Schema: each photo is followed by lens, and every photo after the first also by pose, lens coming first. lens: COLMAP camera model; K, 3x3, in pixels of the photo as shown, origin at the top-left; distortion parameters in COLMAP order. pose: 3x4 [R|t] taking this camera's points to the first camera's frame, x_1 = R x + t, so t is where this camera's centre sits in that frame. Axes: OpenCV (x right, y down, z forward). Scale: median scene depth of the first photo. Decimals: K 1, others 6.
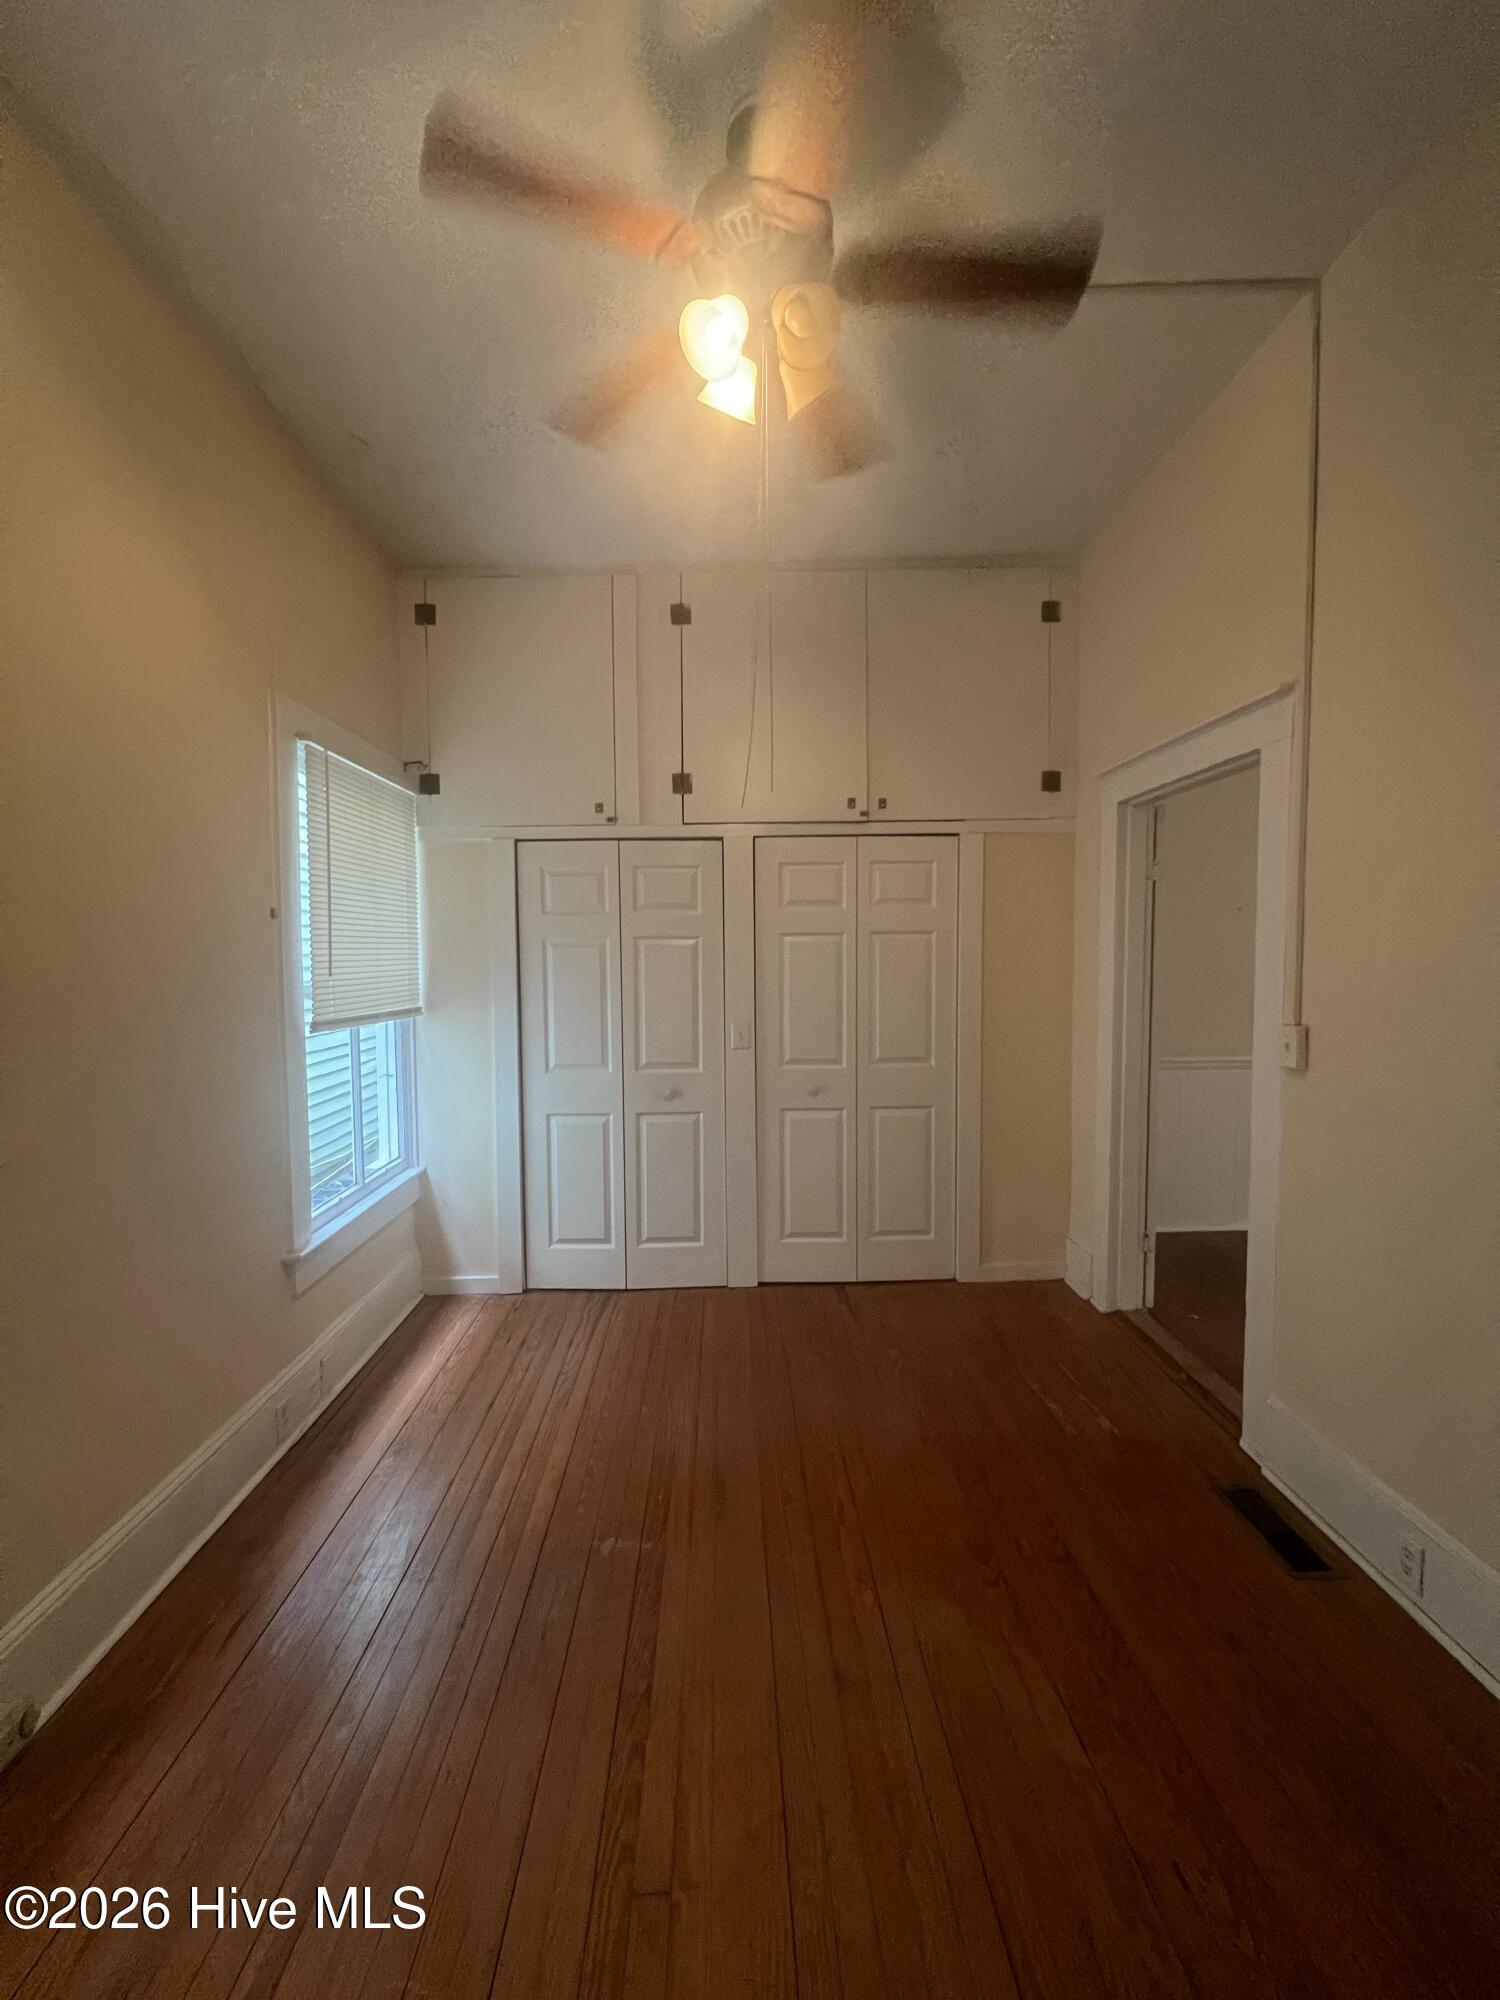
lens RADIAL K [[797.1, 0, 750.0], [0, 797.1, 1000.0], [0, 0, 1]] dist [-0.000270, -0.000181]
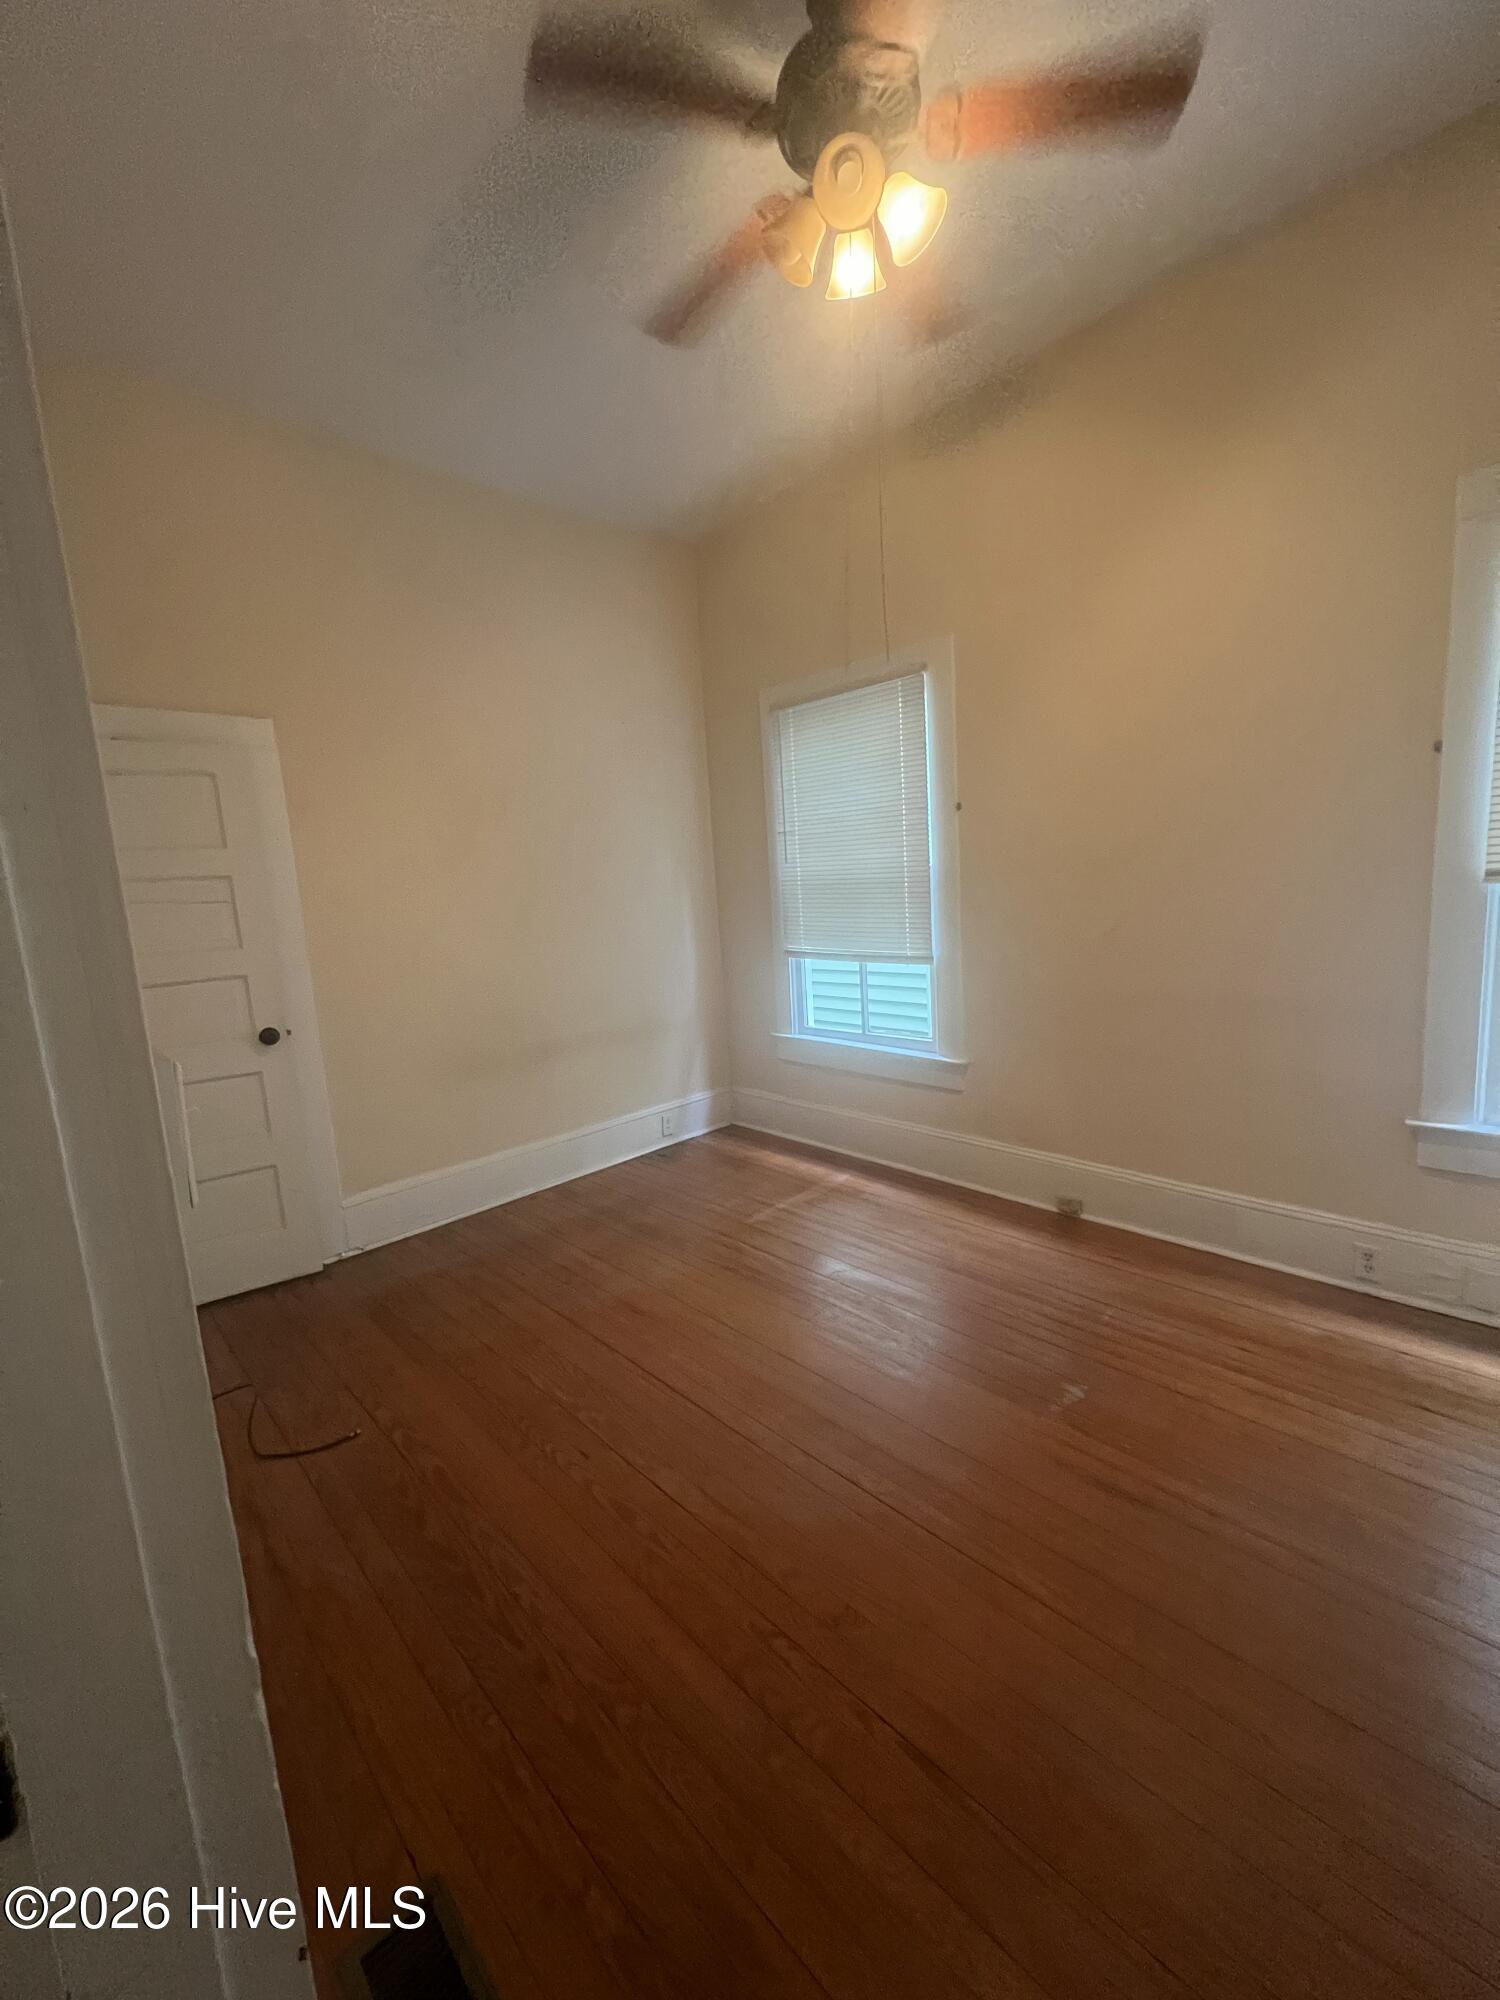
lens RADIAL K [[797.8, 0, 745.7], [0, 797.8, 997.5], [0, 0, 1]] dist [0.001718, 0.000501]
pose [[-0.754970, 0.150043, -0.638363, 0.615897], [0.039079, 0.982036, 0.184603, -0.027273], [0.654594, 0.114423, -0.747272, 1.201012]]
